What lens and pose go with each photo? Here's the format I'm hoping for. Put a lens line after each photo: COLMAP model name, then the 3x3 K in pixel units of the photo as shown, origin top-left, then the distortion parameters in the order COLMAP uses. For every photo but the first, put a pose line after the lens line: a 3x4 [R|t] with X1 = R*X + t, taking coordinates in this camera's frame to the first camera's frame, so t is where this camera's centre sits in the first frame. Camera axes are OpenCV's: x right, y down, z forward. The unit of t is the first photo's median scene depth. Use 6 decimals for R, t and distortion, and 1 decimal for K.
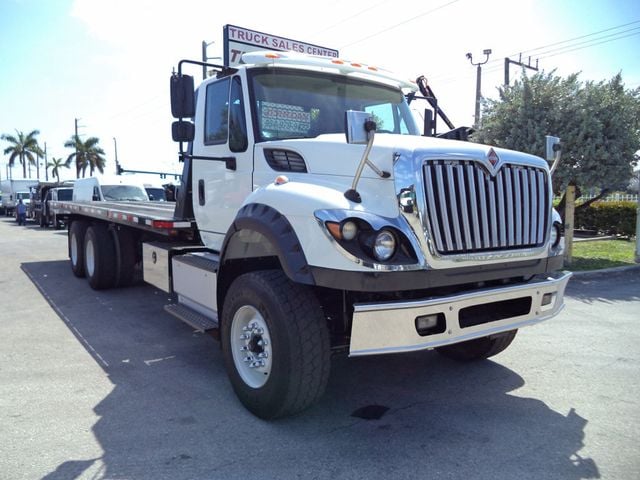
lens RADIAL K [[509.9, 0, 318.1], [0, 509.9, 250.1], [0, 0, 1]] dist [-0.034842, 0.000297]
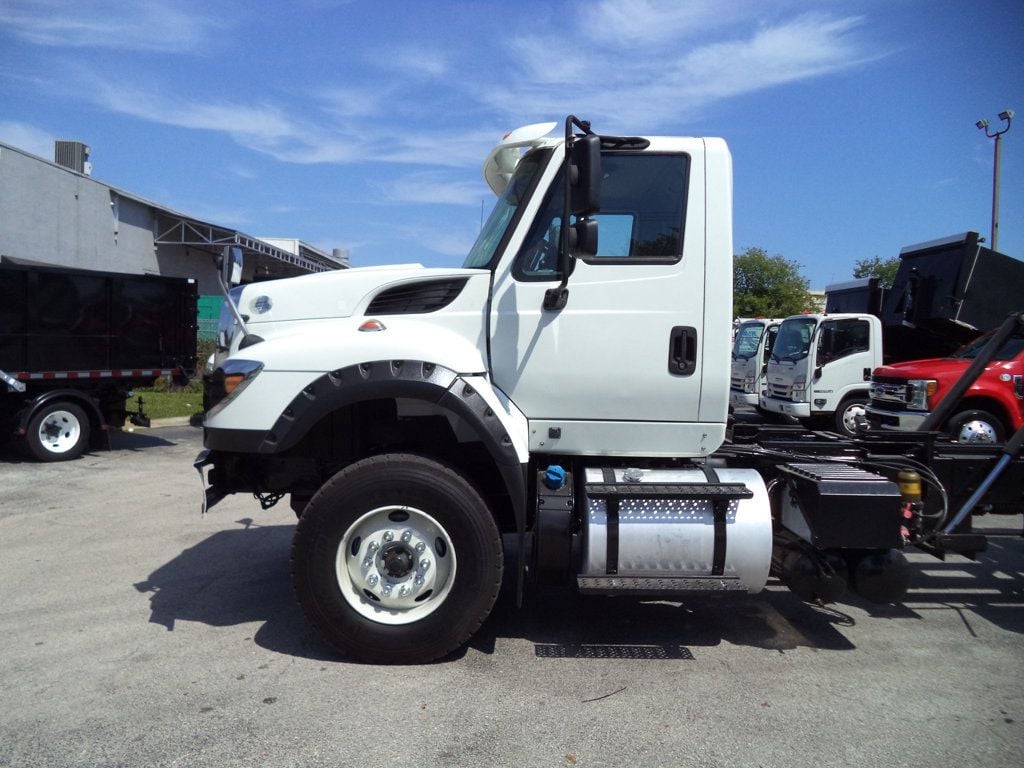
lens RADIAL K [[852.1, 0, 512.0], [0, 852.1, 384.0], [0, 0, 1]] dist [0.003047, 0.001561]
pose [[-0.599403, 0.010042, -0.800385, 1.061693], [-0.130532, 0.985310, 0.110117, -0.201188], [0.789733, 0.170480, -0.589286, 1.831550]]
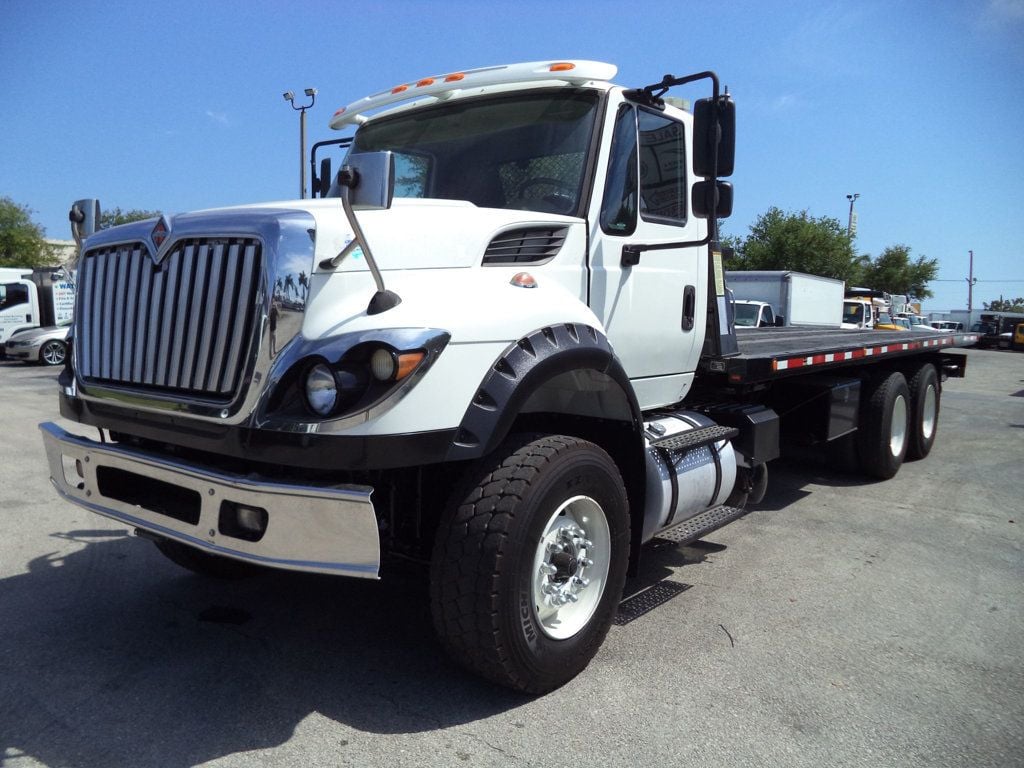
lens RADIAL K [[827.5, 0, 507.0], [0, 827.5, 372.9], [0, 0, 1]] dist [-0.008232, -0.002066]
pose [[0.227910, 0.064342, -0.971554, 1.110668], [-0.130170, 0.990871, 0.035086, -0.078673], [0.964942, 0.118471, 0.234205, 0.927652]]
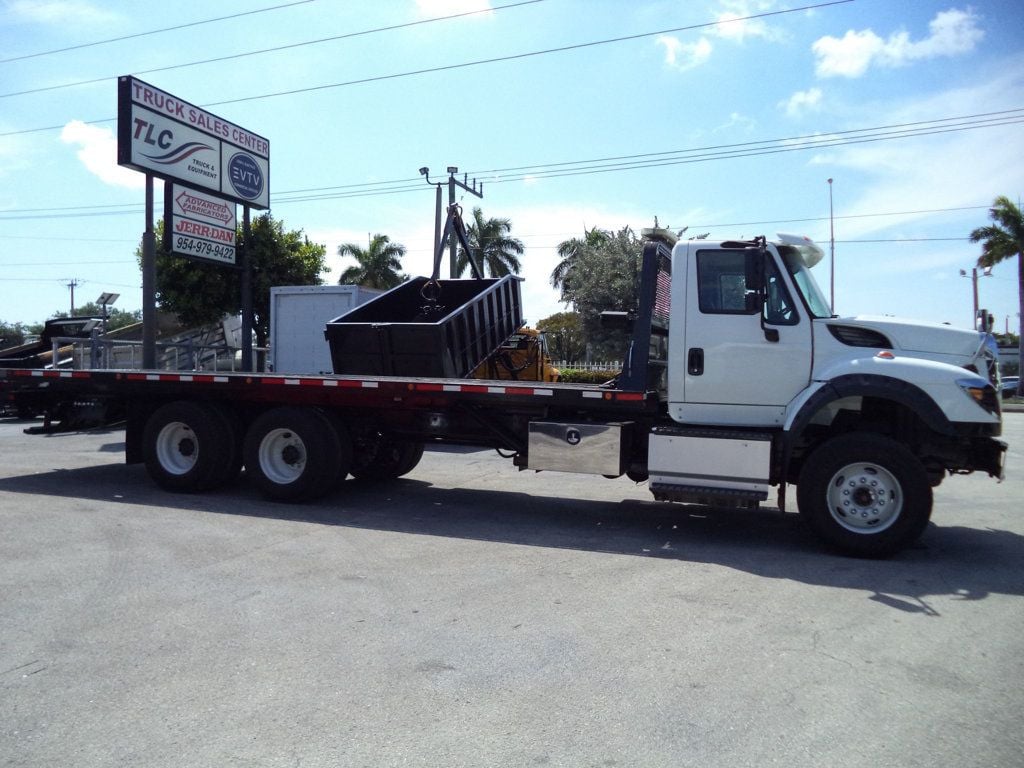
lens RADIAL K [[815.8, 0, 509.0], [0, 815.8, 400.1], [0, 0, 1]] dist [-0.034842, 0.000297]
pose [[0.831359, -0.015601, 0.555517, -1.522969], [0.048960, 0.997775, -0.045251, 0.010933], [-0.553575, 0.064818, 0.830273, -0.070708]]
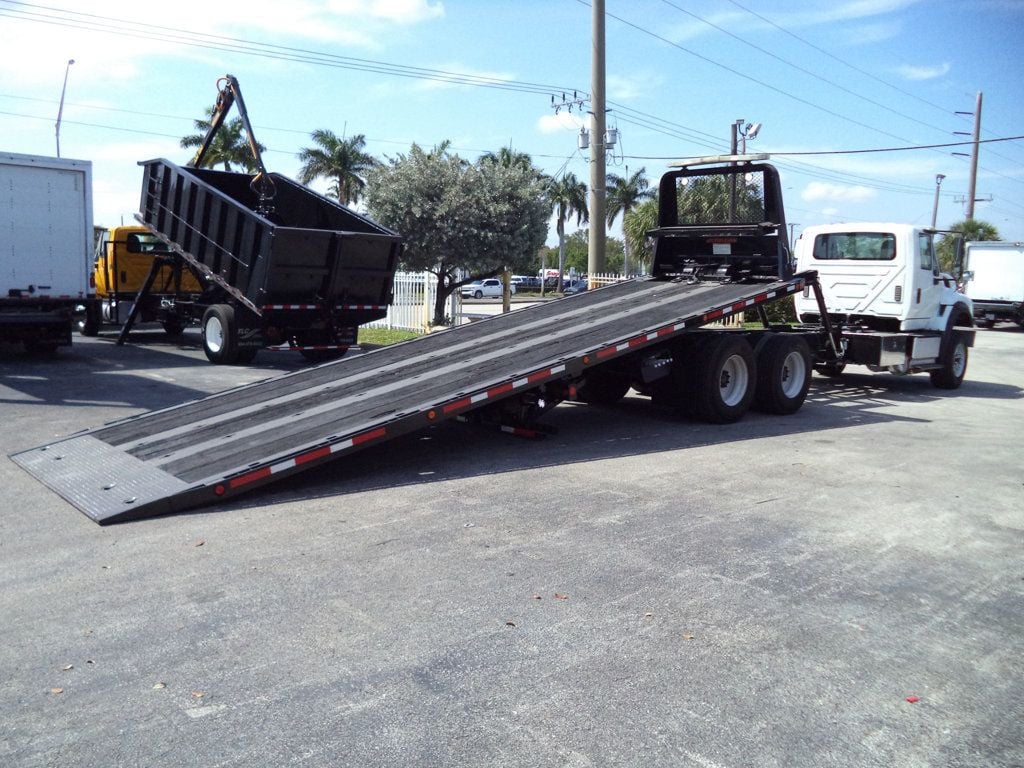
lens RADIAL K [[828.8, 0, 522.9], [0, 828.8, 381.9], [0, 0, 1]] dist [-0.007300, -0.004462]
pose [[-0.115874, -0.142040, 0.983055, -3.186433], [0.087396, 0.984425, 0.152540, -0.412928], [-0.989412, 0.103591, -0.101655, 2.926018]]
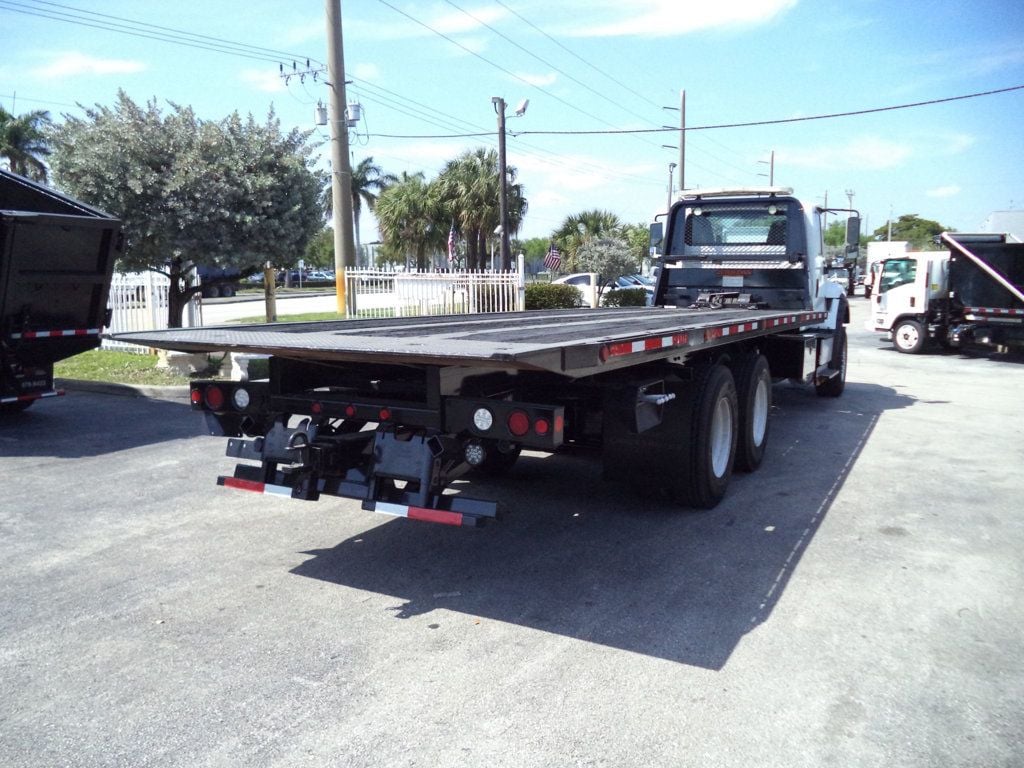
lens RADIAL K [[827.5, 0, 507.0], [0, 827.5, 372.9], [0, 0, 1]] dist [-0.008232, -0.002066]
pose [[-0.417982, -0.124961, 0.899820, -2.170761], [0.097621, 0.978581, 0.181245, -0.424578], [-0.903195, 0.163598, -0.396831, 3.014554]]
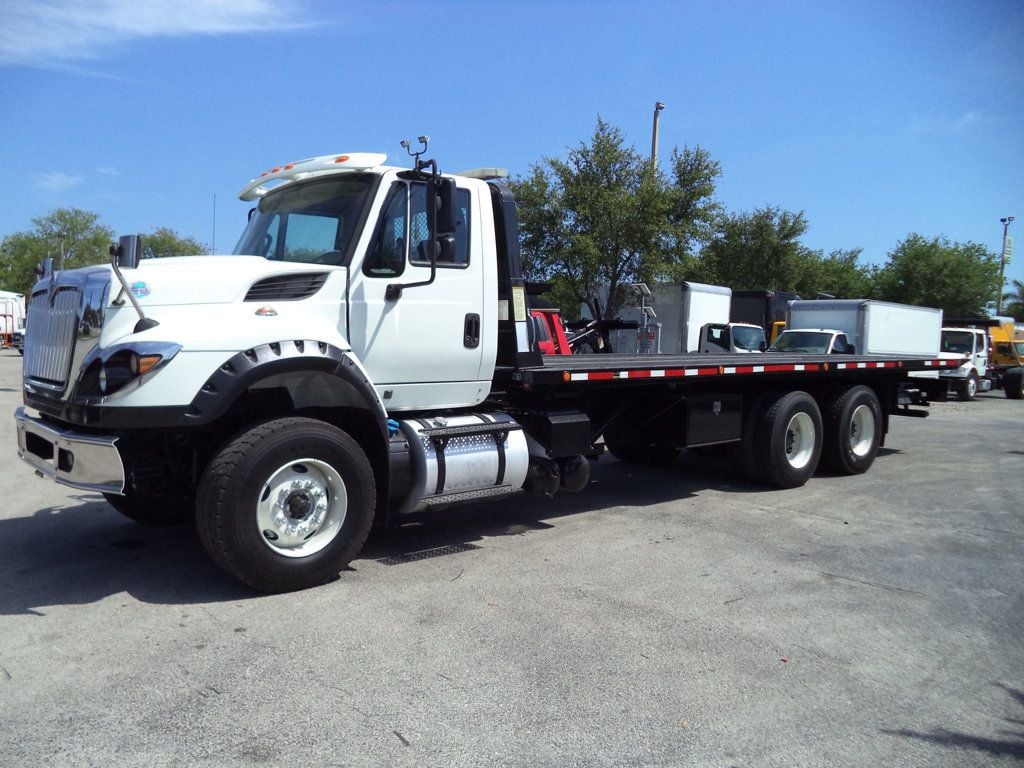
lens RADIAL K [[828.8, 0, 522.9], [0, 828.8, 381.9], [0, 0, 1]] dist [-0.007300, -0.004462]
pose [[0.046329, 0.041701, -0.998055, 1.520188], [-0.137765, 0.989848, 0.034963, -0.130285], [0.989381, 0.135877, 0.051603, 1.413578]]
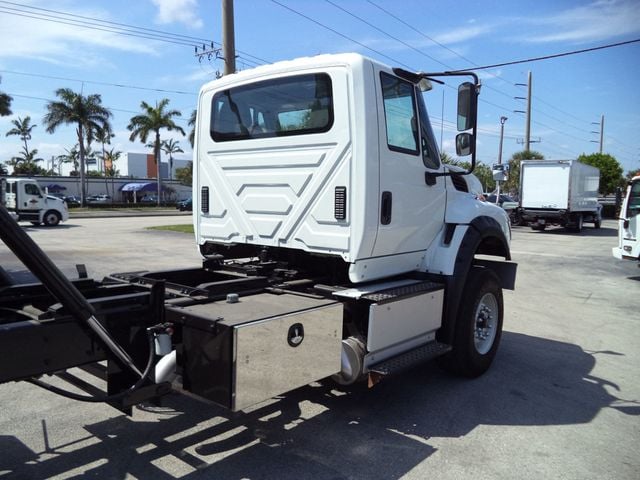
lens RADIAL K [[508.8, 0, 320.0], [0, 508.8, 240.0], [0, 0, 1]] dist [-0.011576, -0.001810]
pose [[-0.215344, -0.100140, 0.971390, -1.086145], [0.095014, 0.987860, 0.122901, -0.190234], [-0.971905, 0.118762, -0.203215, 1.393449]]
